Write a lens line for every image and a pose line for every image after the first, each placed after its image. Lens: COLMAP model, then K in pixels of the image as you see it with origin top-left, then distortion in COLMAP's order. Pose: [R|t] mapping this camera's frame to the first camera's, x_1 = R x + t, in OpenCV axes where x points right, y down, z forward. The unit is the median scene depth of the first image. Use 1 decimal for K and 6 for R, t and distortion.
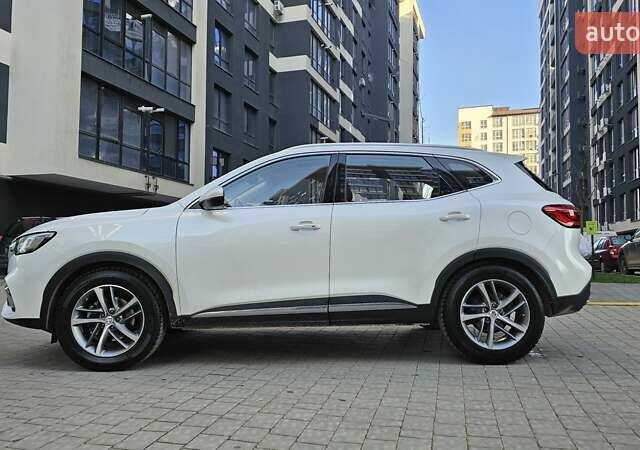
lens RADIAL K [[530.8, 0, 323.7], [0, 530.8, 230.3], [0, 0, 1]] dist [0.066663, -0.069930]
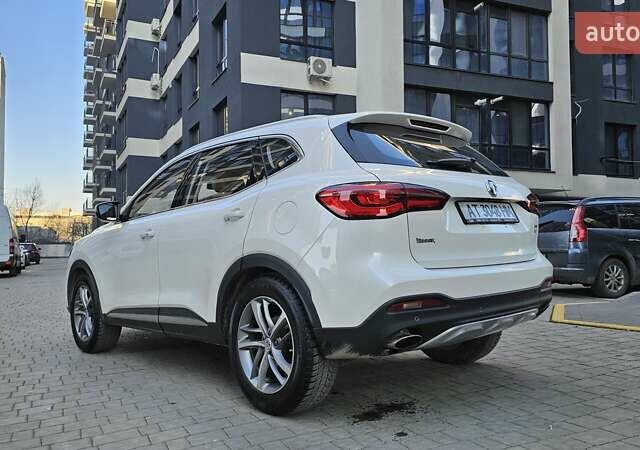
lens RADIAL K [[539.0, 0, 297.6], [0, 539.0, 226.3], [0, 0, 1]] dist [0.001593, -0.001613]
pose [[0.624321, -0.053124, -0.779359, 0.207024], [0.053962, 0.998235, -0.024816, 0.003572], [0.779302, -0.026562, 0.626086, 0.127465]]
